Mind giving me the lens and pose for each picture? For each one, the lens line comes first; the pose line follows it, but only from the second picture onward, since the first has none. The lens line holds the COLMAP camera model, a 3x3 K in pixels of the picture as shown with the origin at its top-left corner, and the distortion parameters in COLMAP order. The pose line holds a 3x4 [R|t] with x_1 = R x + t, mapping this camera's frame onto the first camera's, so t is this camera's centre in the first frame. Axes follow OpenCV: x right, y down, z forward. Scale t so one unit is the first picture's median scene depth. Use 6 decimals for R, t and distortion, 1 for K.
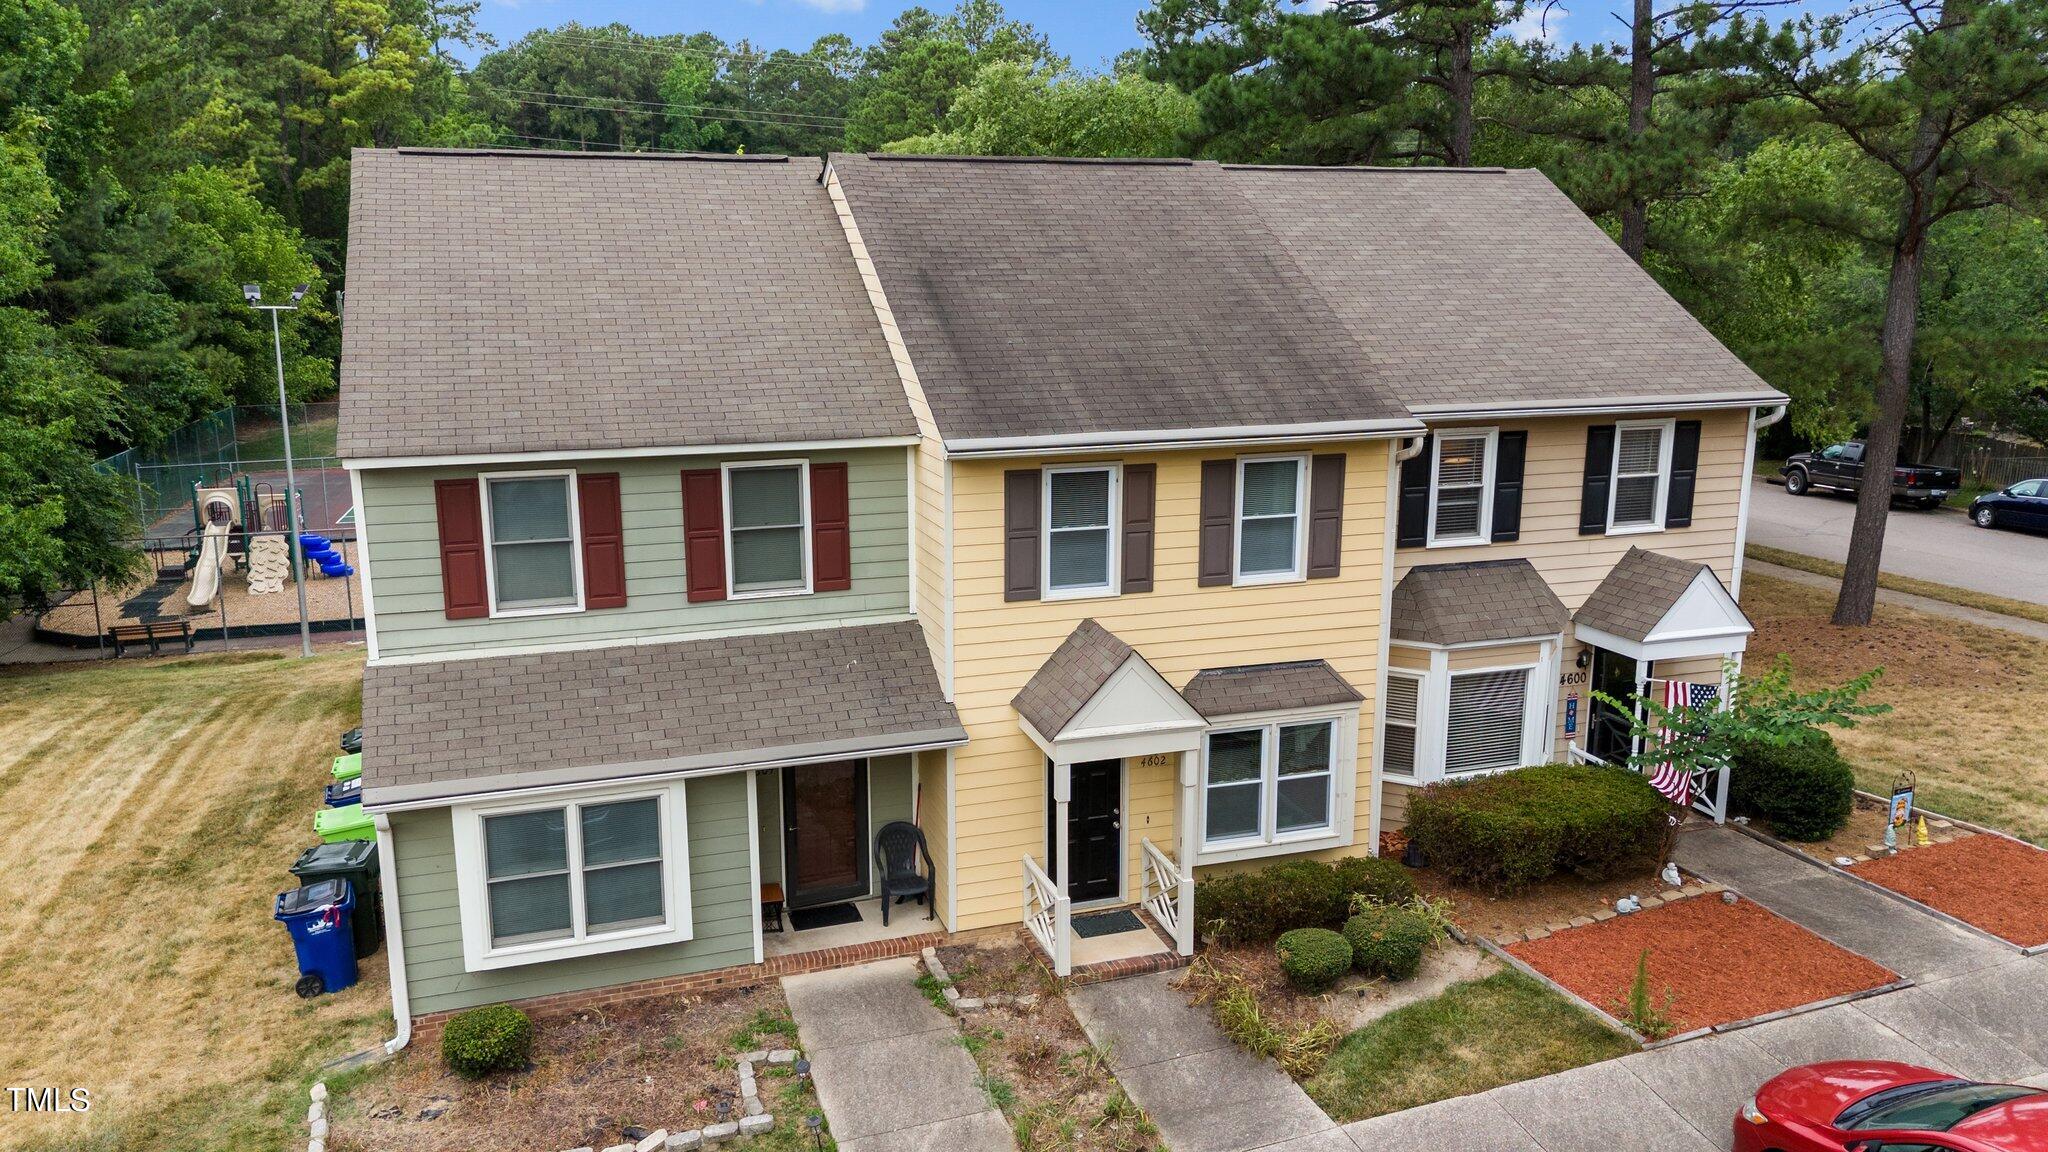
lens RADIAL K [[1545.6, 0, 1021.7], [0, 1545.6, 569.2], [0, 0, 1]] dist [0.073442, -0.071024]
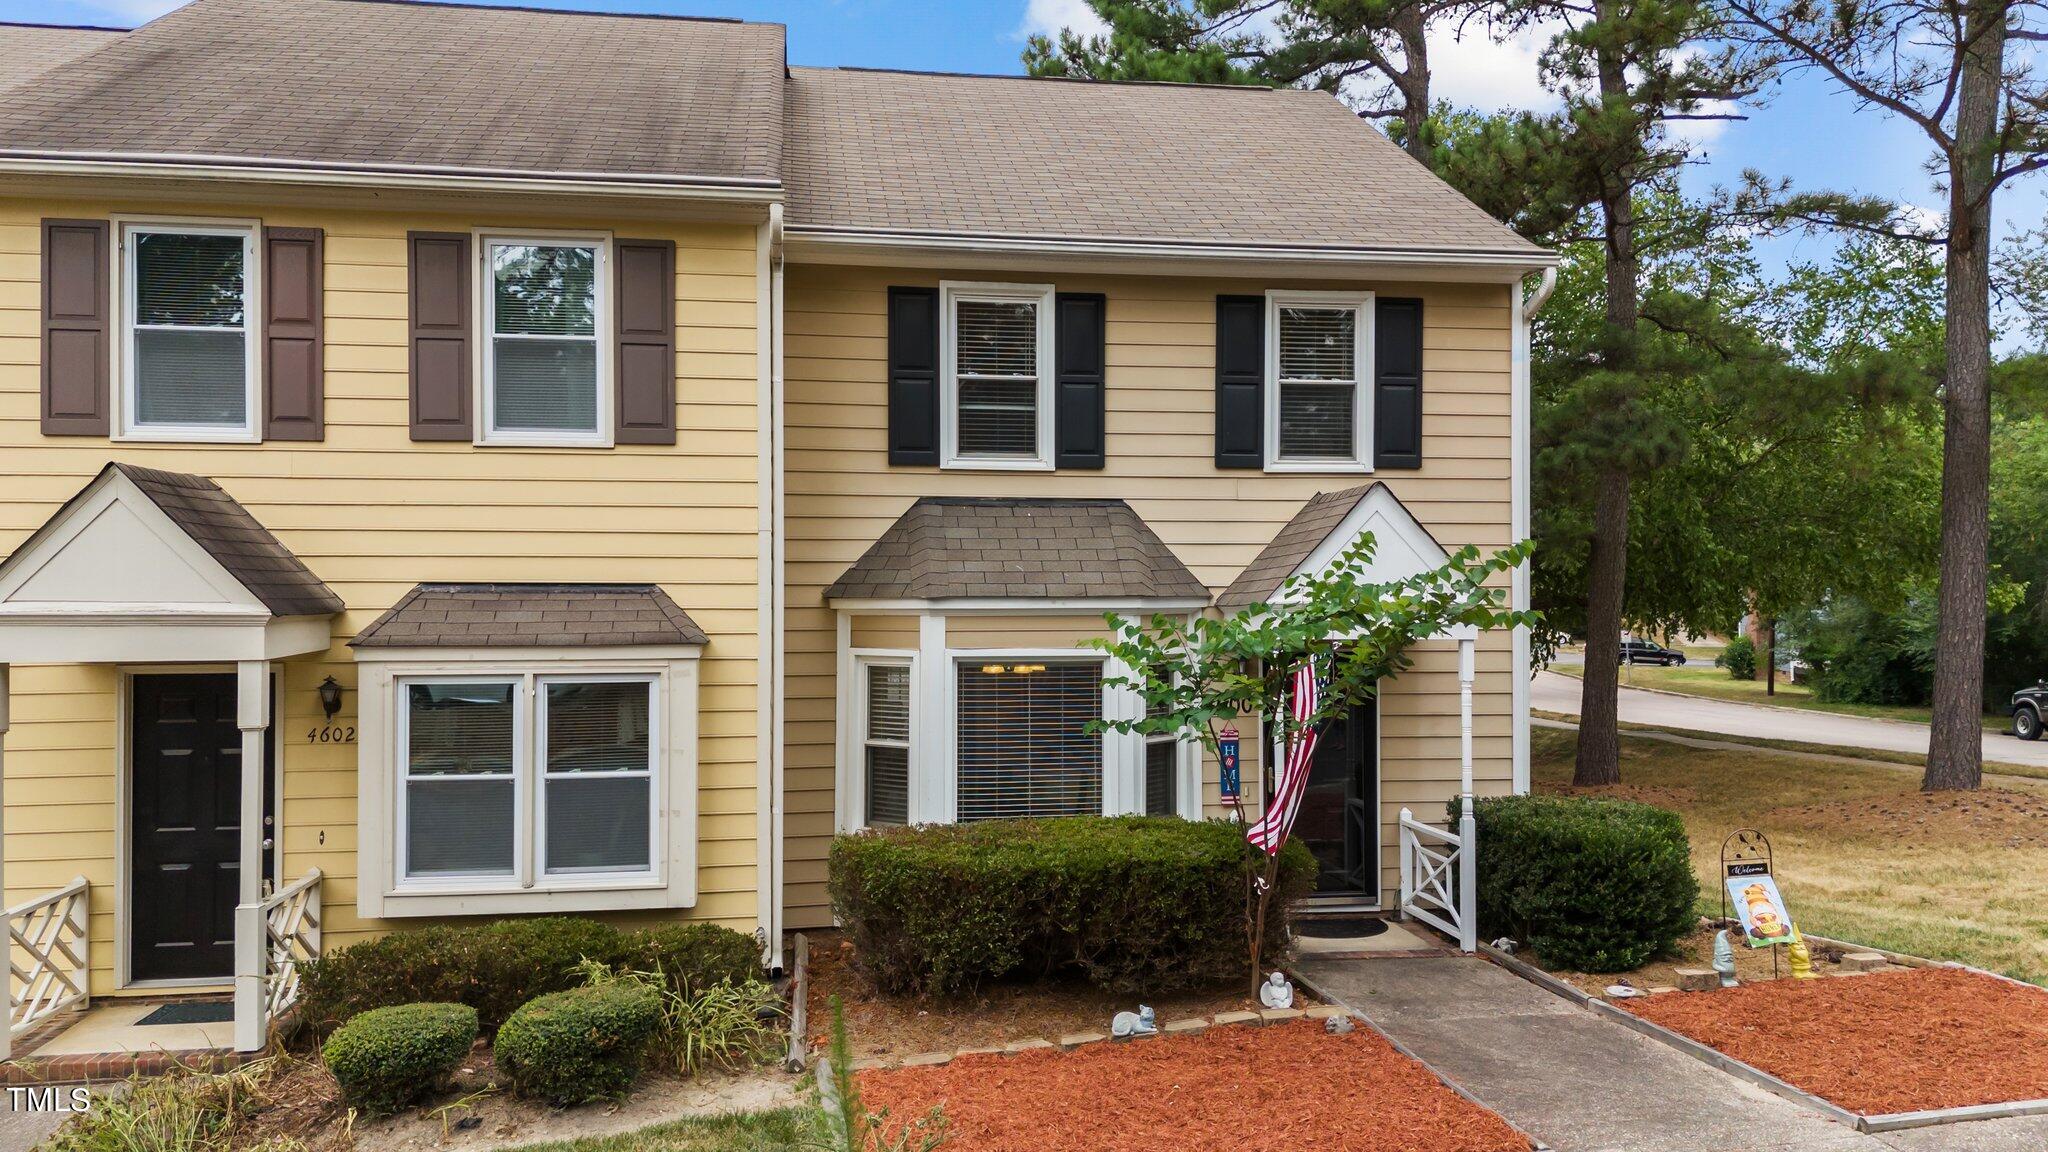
lens RADIAL K [[1545.6, 0, 1018.6], [0, 1545.6, 575.5], [0, 0, 1]] dist [0.073442, -0.071024]
pose [[0.982543, -0.005764, -0.185946, 0.412542], [-0.035886, 0.974875, -0.219843, 0.168659], [0.182542, 0.222678, 0.957650, 0.410432]]
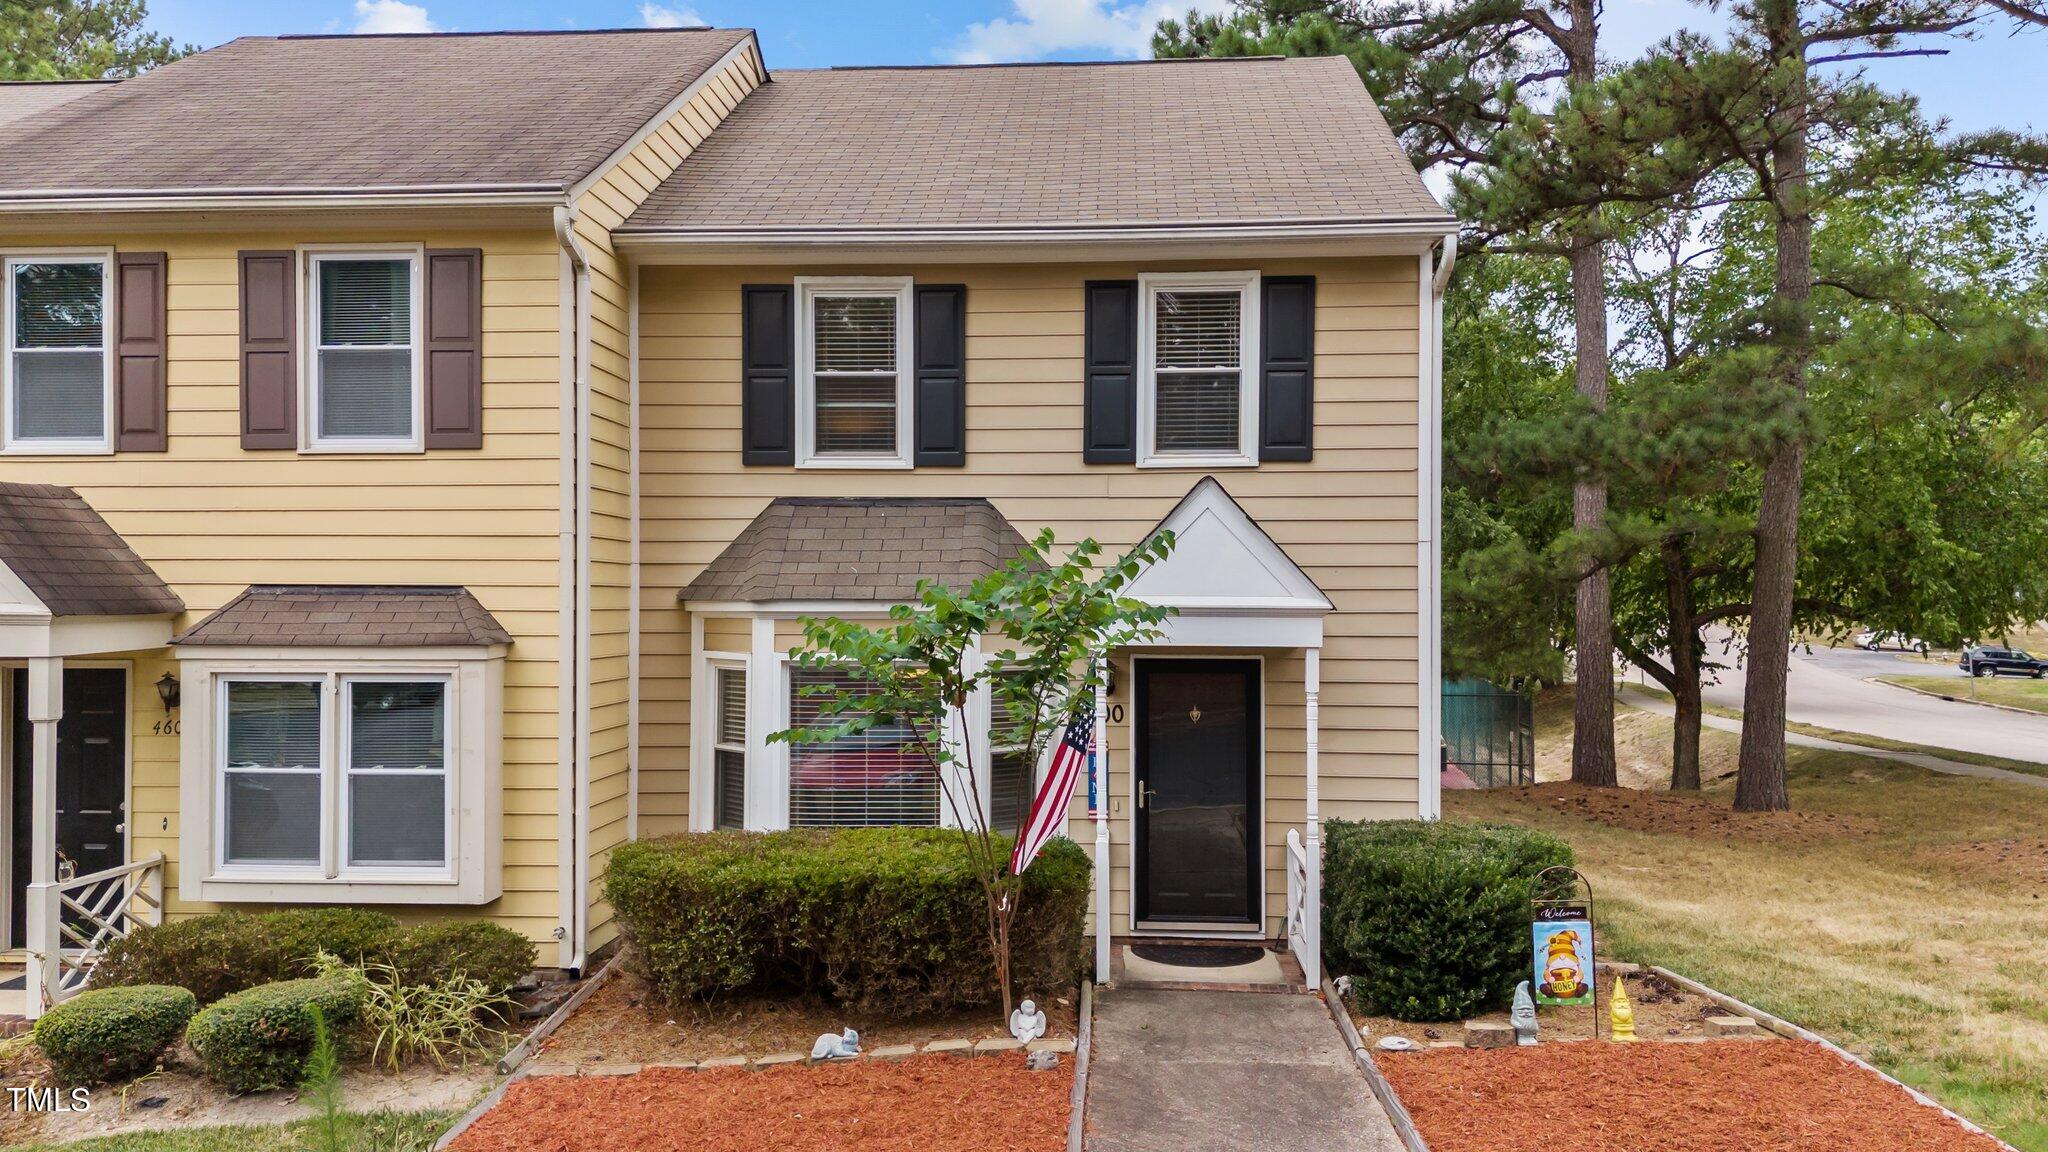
lens RADIAL K [[1545.6, 0, 1016.6], [0, 1545.6, 581.1], [0, 0, 1]] dist [0.073442, -0.071024]
pose [[0.919578, -0.004292, -0.392883, 0.591650], [-0.082228, 0.975695, -0.203122, 0.151223], [0.384206, 0.219093, 0.896875, 0.486861]]
